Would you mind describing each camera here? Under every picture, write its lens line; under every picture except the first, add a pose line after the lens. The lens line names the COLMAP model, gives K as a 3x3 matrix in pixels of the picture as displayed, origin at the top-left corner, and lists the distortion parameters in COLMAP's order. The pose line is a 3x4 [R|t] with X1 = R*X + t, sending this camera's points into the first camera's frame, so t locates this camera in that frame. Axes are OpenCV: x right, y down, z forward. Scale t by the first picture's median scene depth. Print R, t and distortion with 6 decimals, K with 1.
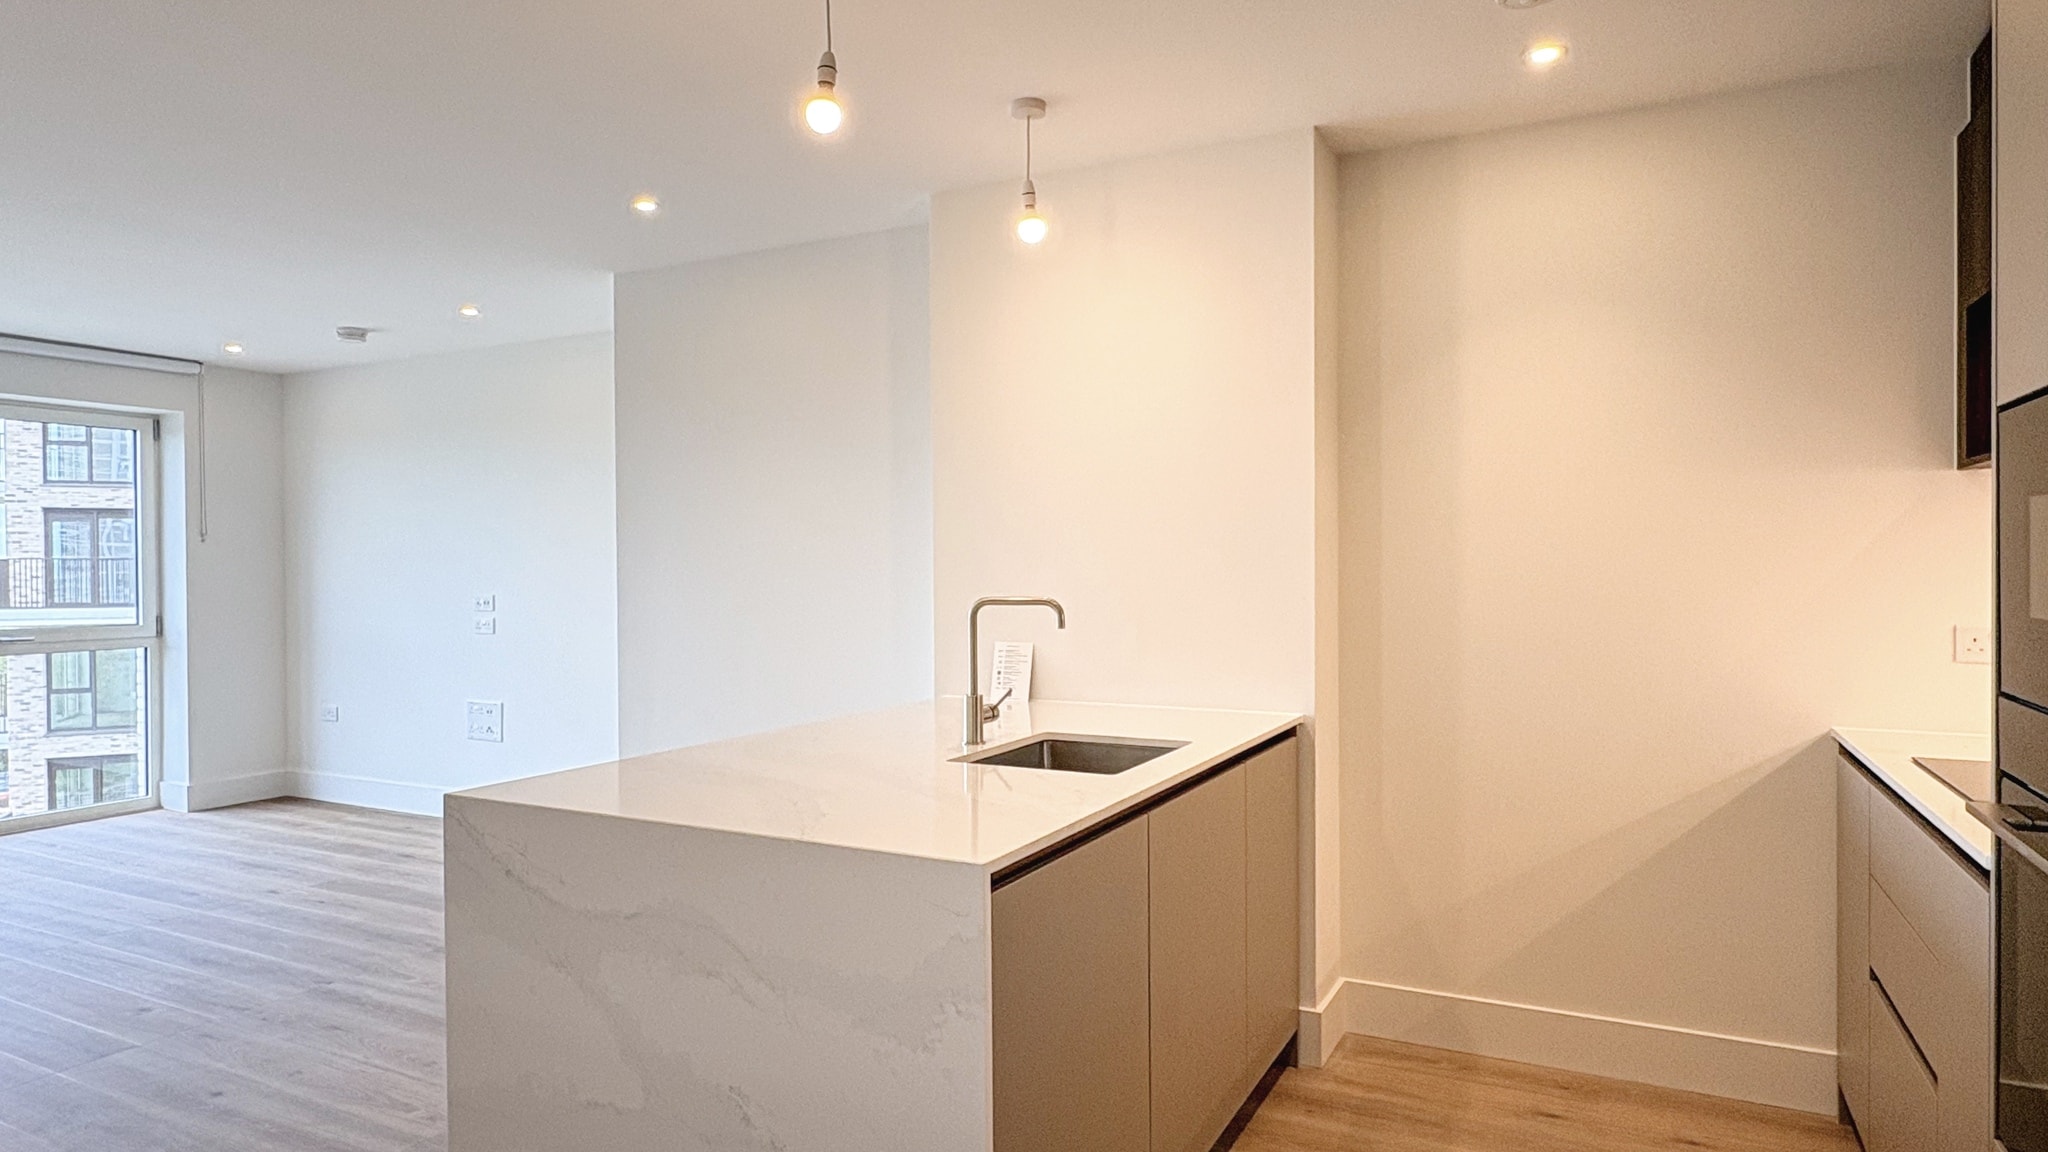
lens RADIAL K [[1174.5, 0, 1019.2], [0, 1174.5, 574.0], [0, 0, 1]] dist [0.001537, 0.002519]
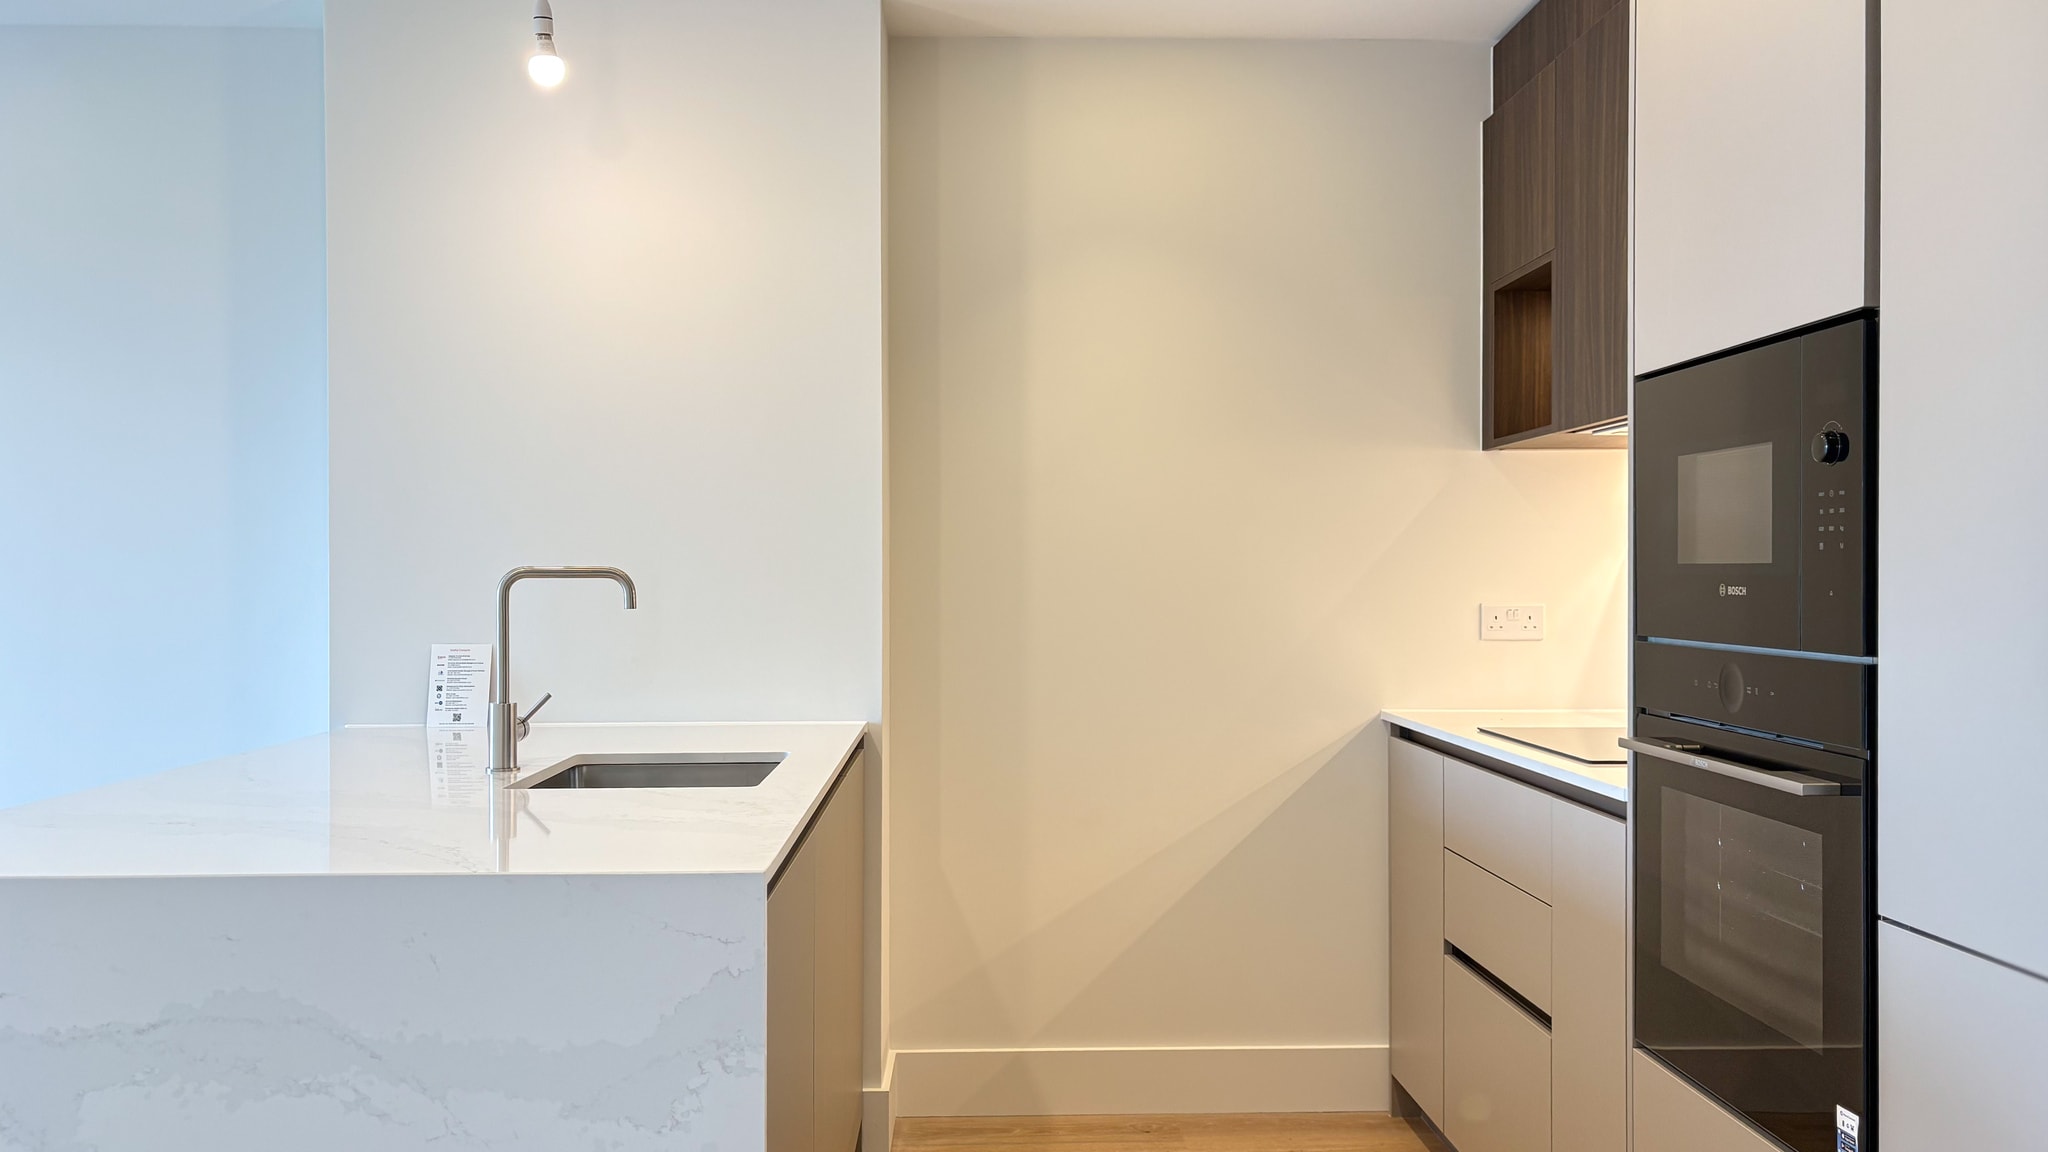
lens RADIAL K [[1608.9, 0, 1023.8], [0, 1608.9, 579.8], [0, 0, 1]] dist [0.026062, -0.000315]
pose [[0.871231, 0.002226, 0.490868, -0.231921], [0.001160, 0.999978, -0.006593, 0.032310], [-0.490871, 0.006313, 0.871209, -0.017972]]
